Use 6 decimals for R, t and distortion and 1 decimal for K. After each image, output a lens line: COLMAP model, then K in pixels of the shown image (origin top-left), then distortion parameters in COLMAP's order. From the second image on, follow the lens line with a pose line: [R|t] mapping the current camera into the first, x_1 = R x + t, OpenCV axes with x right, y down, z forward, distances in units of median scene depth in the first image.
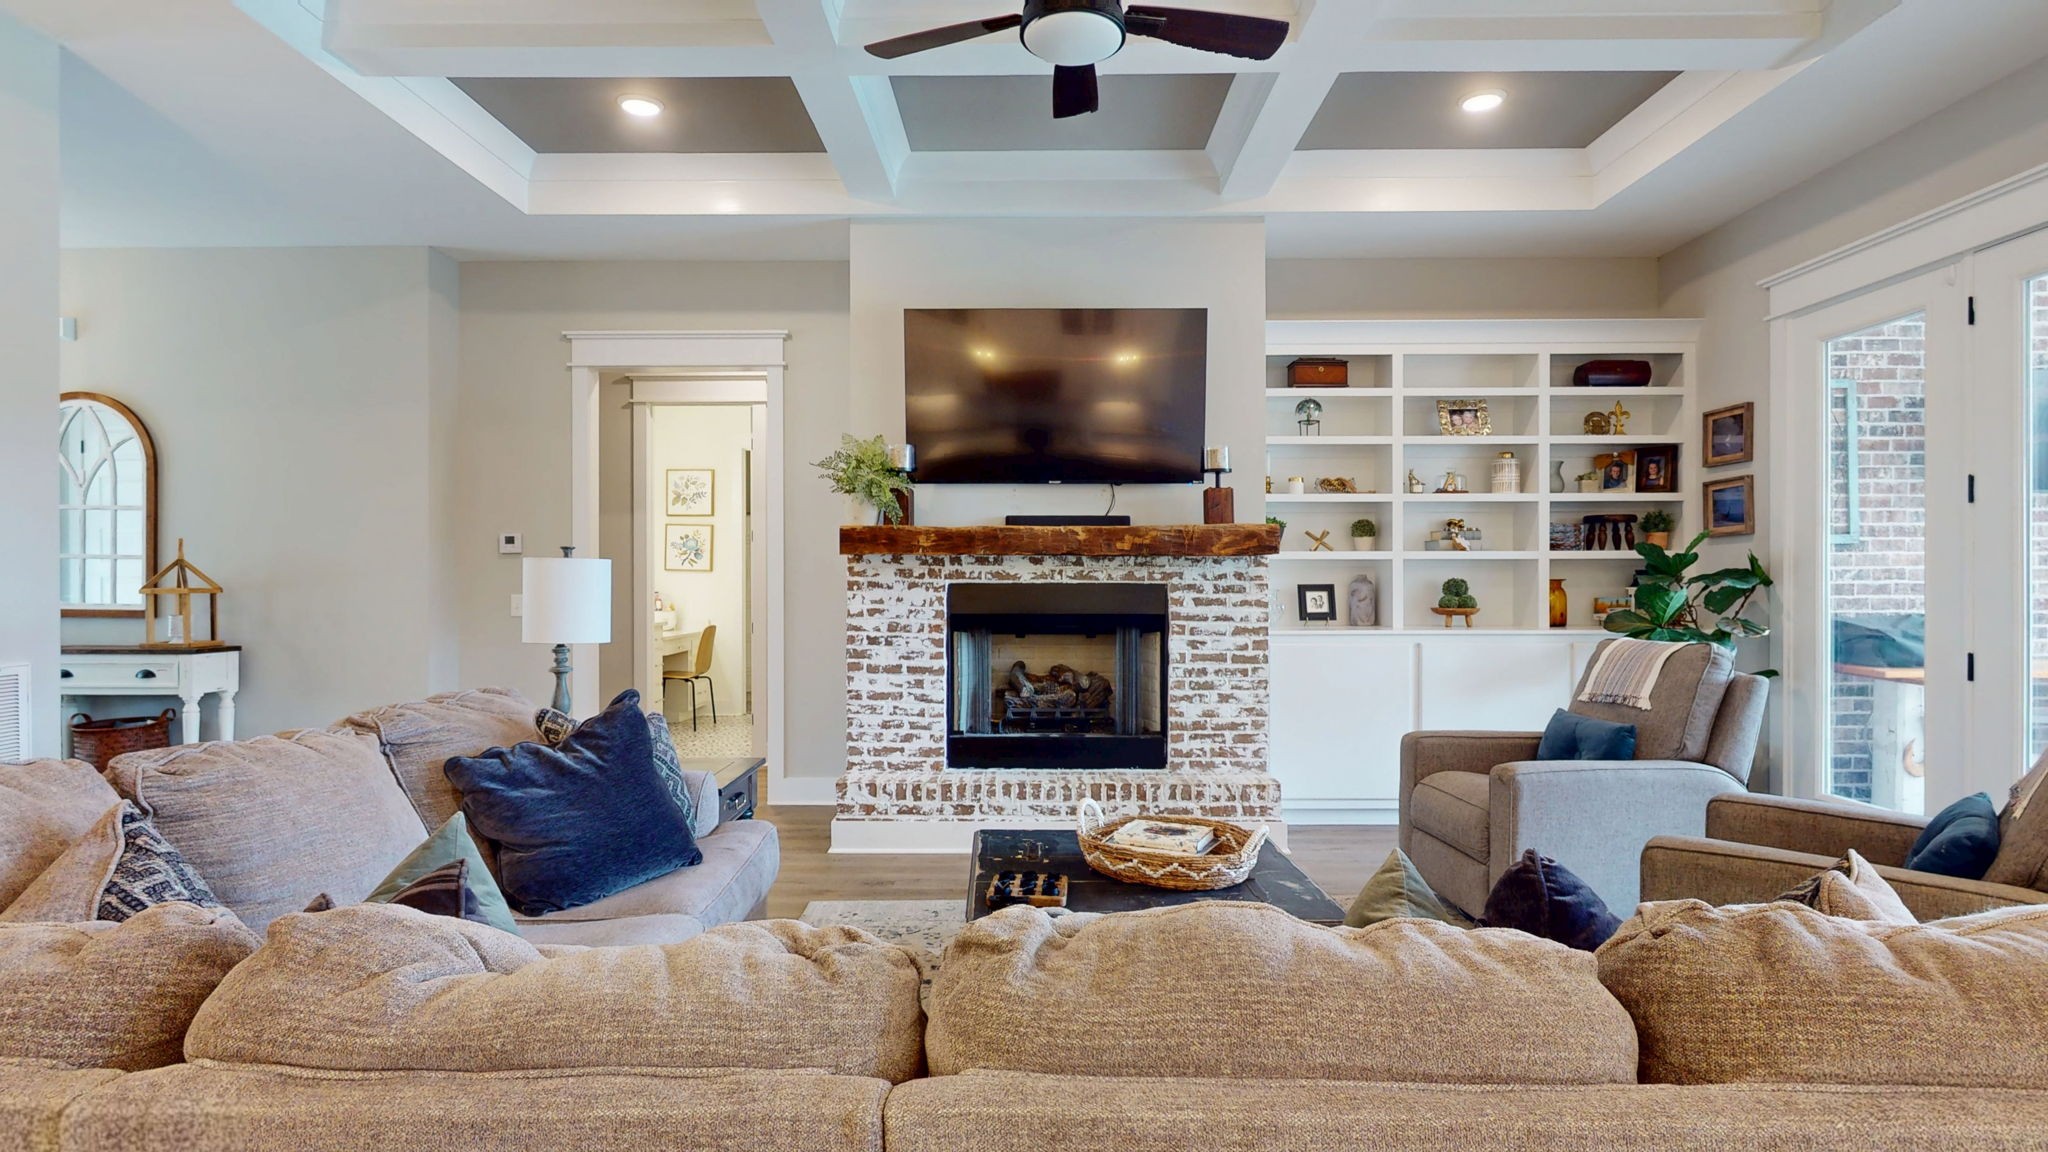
lens RADIAL K [[1083.0, 0, 1013.0], [0, 1083.0, 589.2], [0, 0, 1]] dist [-0.000466, 0.000319]
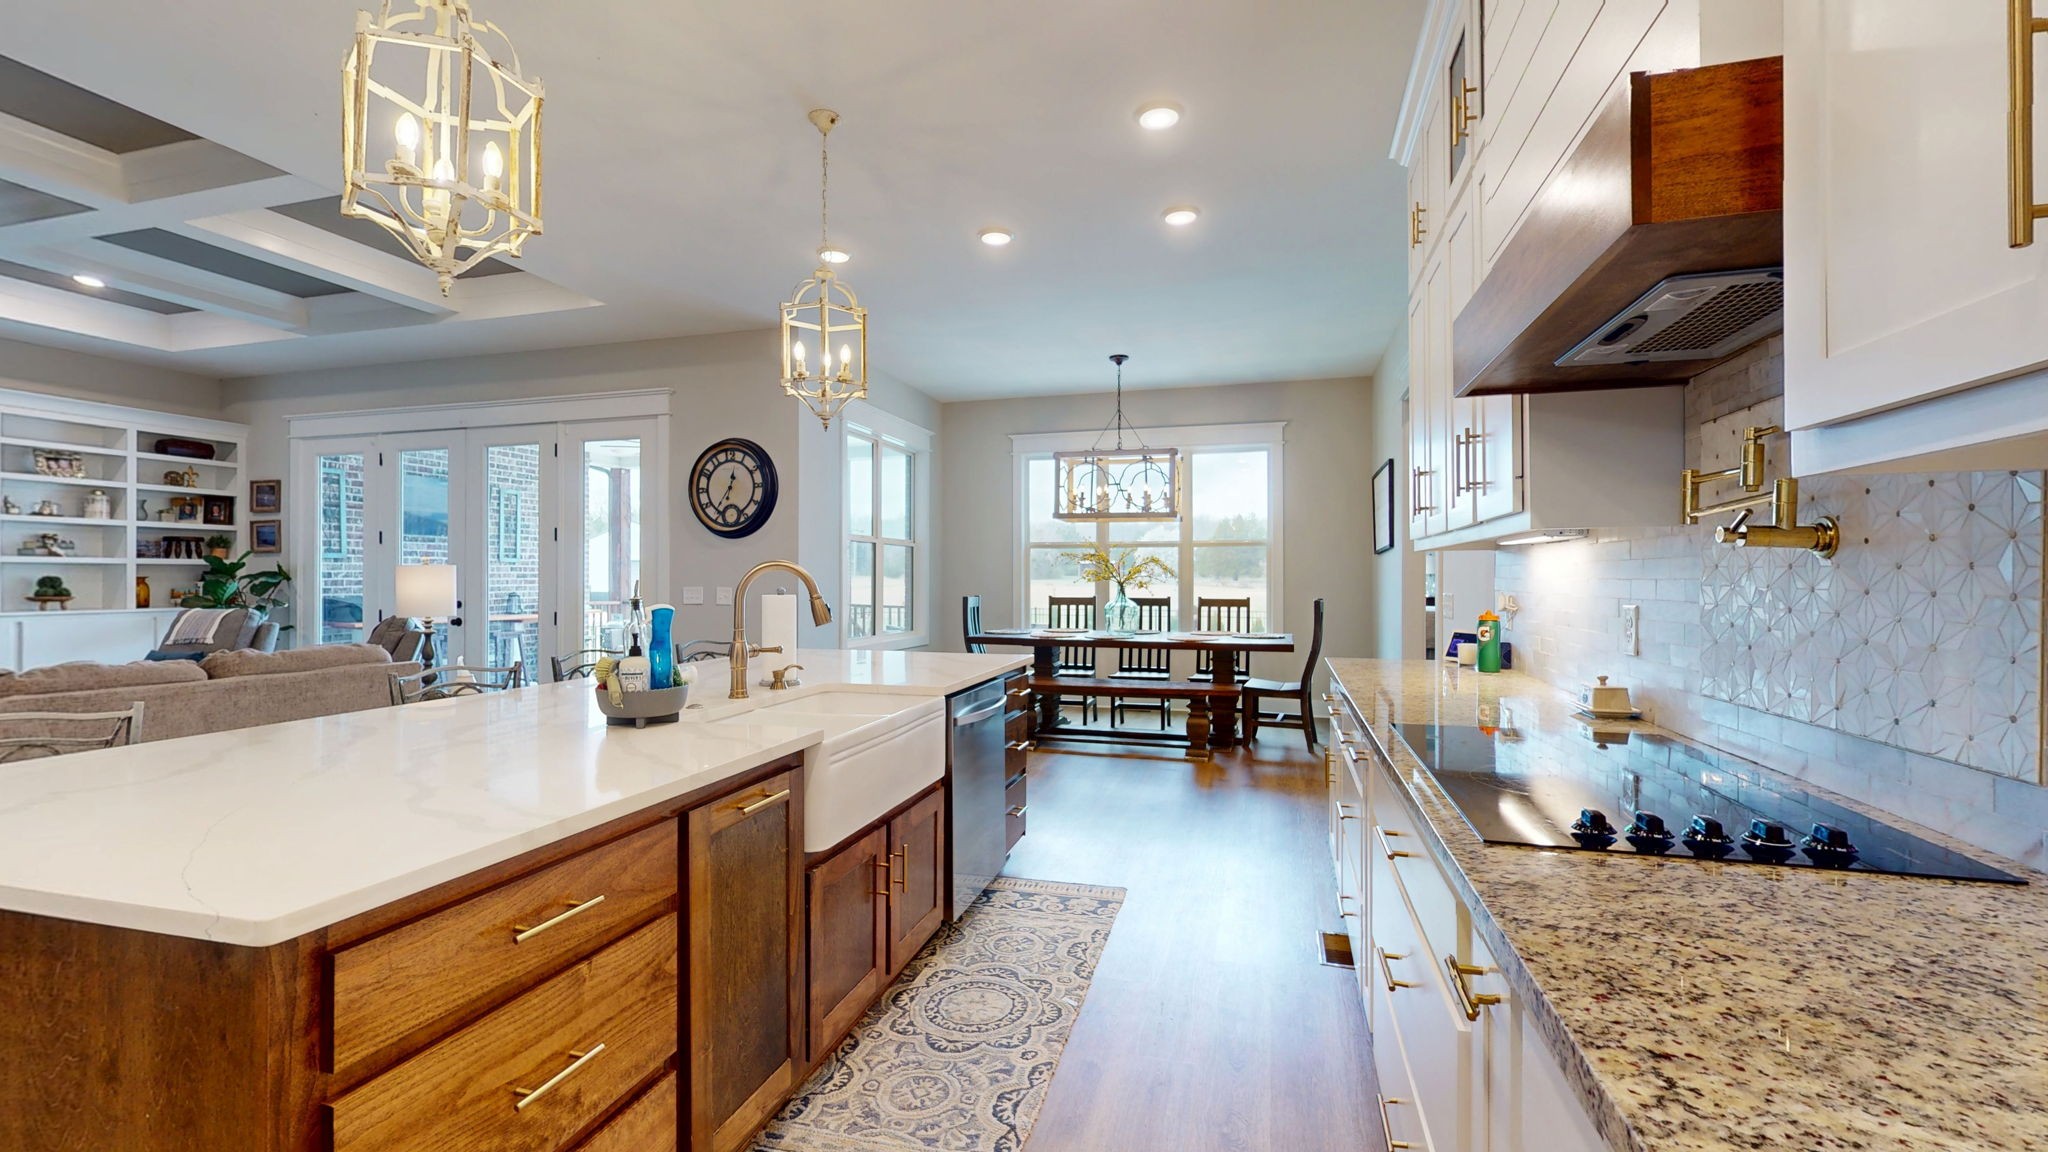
lens RADIAL K [[859.0, 0, 1021.1], [0, 859.0, 574.9], [0, 0, 1]] dist [0.003504, -0.000039]
pose [[0.283428, 0.005452, 0.958978, -0.322054], [0.005653, 0.999957, -0.007355, 0.004371], [-0.958977, 0.007506, 0.283385, -0.552175]]
